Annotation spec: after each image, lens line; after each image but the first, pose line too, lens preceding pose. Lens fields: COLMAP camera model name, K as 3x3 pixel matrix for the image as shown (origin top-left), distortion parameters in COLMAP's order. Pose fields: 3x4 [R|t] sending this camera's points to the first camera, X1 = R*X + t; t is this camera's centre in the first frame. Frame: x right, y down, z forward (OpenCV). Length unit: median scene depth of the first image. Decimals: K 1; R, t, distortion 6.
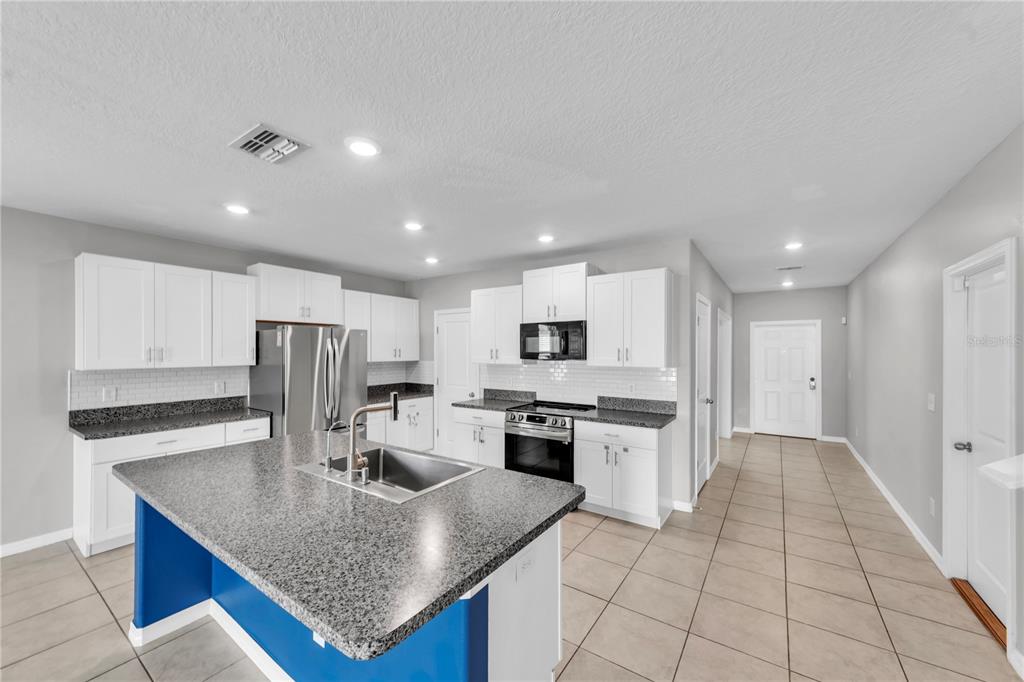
lens RADIAL K [[383.7, 0, 511.1], [0, 383.7, 350.3], [0, 0, 1]] dist [-0.001354, -0.000175]
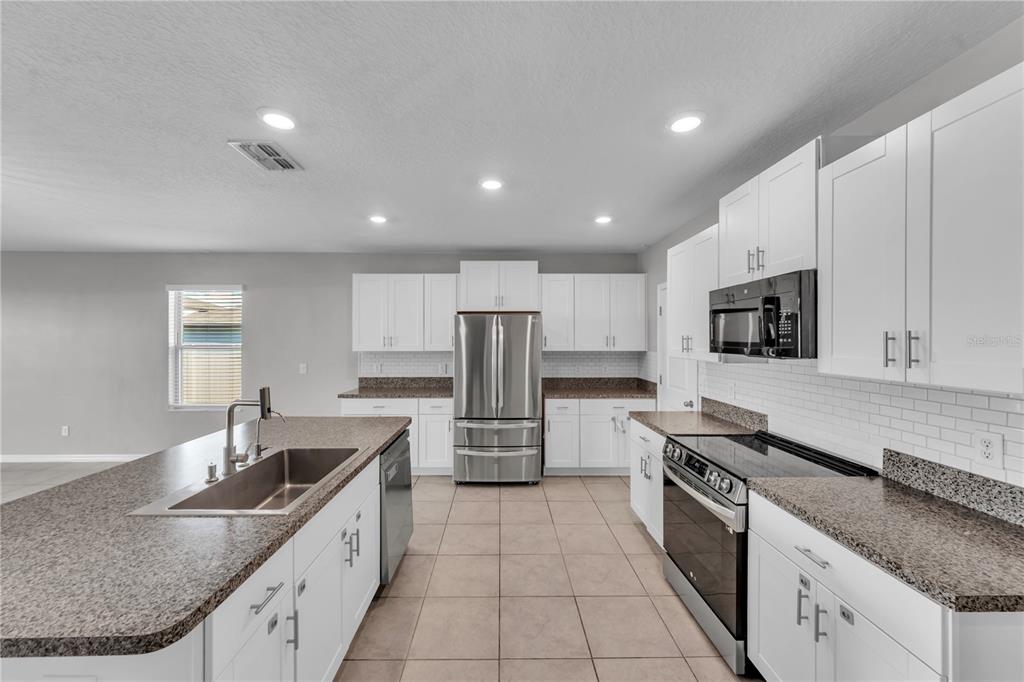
lens RADIAL K [[383.7, 0, 510.1], [0, 383.7, 337.1], [0, 0, 1]] dist [-0.001354, -0.000175]
pose [[0.582636, -0.003067, -0.812728, 0.326614], [-0.000613, 0.999991, -0.004213, 0.002063], [0.812733, 0.002953, 0.582628, 0.431835]]
